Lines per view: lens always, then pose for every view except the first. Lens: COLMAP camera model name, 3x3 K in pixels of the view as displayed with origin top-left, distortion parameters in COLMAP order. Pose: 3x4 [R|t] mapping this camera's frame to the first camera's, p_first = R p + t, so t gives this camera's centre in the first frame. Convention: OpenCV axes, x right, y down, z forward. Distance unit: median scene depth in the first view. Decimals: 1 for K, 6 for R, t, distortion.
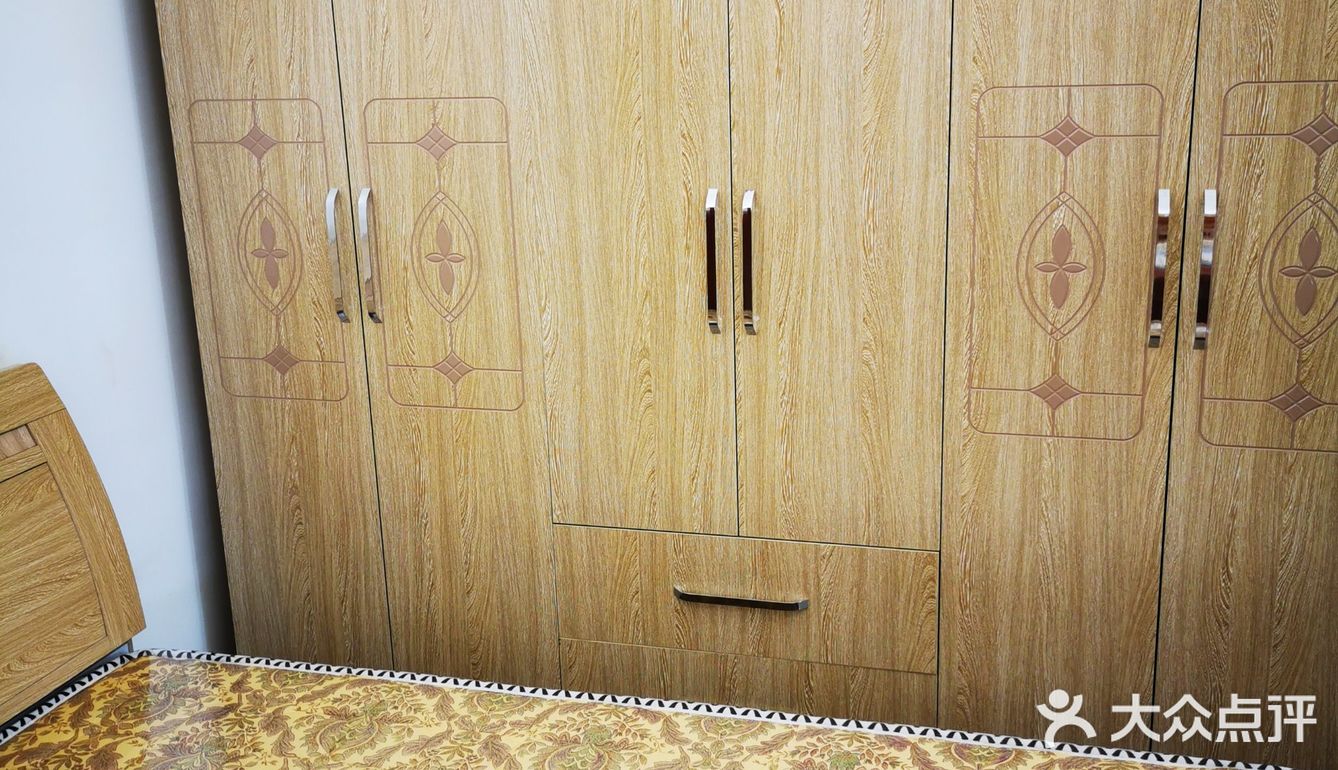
lens RADIAL K [[1353.8, 0, 669.0], [0, 1353.8, 385.0], [0, 0, 1]] dist [0.010918, 0.004658]
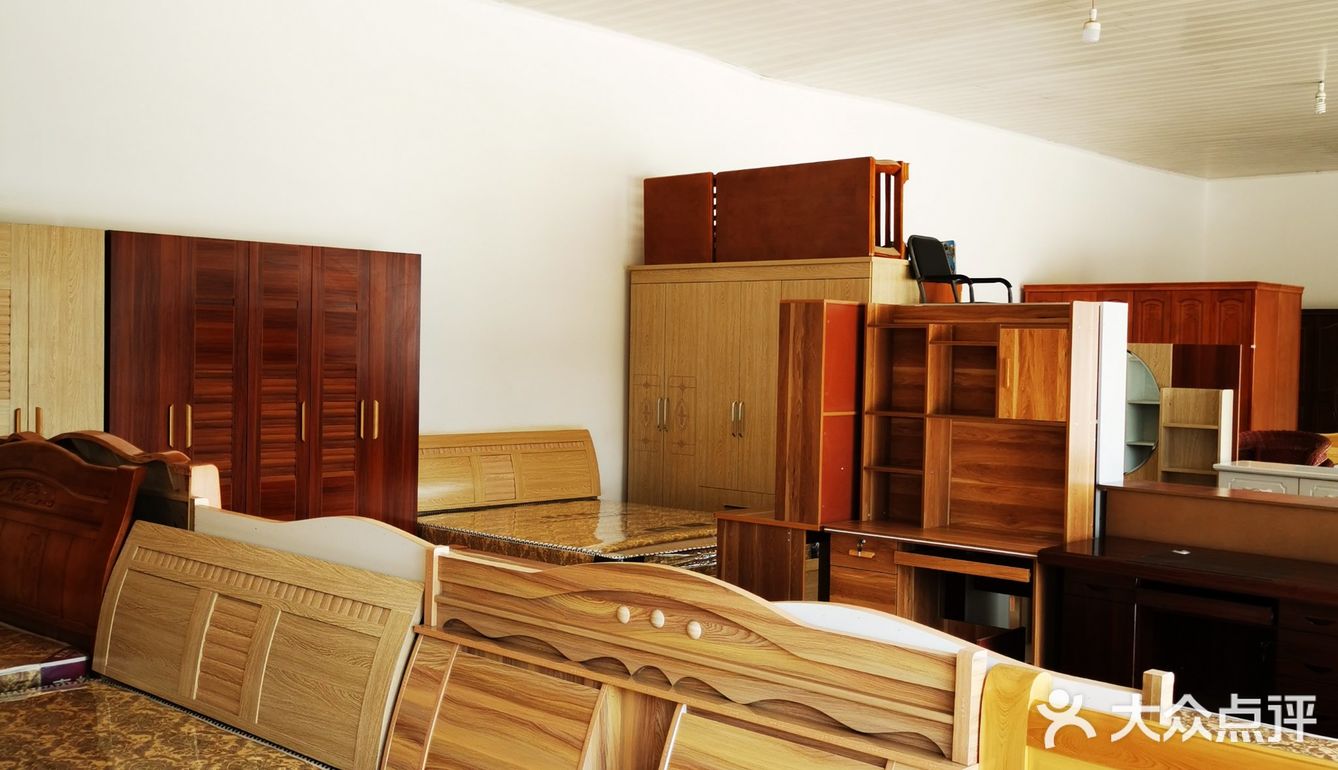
lens RADIAL K [[1353.8, 0, 669.0], [0, 1353.8, 385.0], [0, 0, 1]] dist [0.010918, 0.004658]
pose [[0.888734, 0.060147, -0.454461, 1.624870], [-0.163997, 0.967463, -0.192667, 0.600175], [0.428085, 0.245760, 0.869681, -2.536286]]
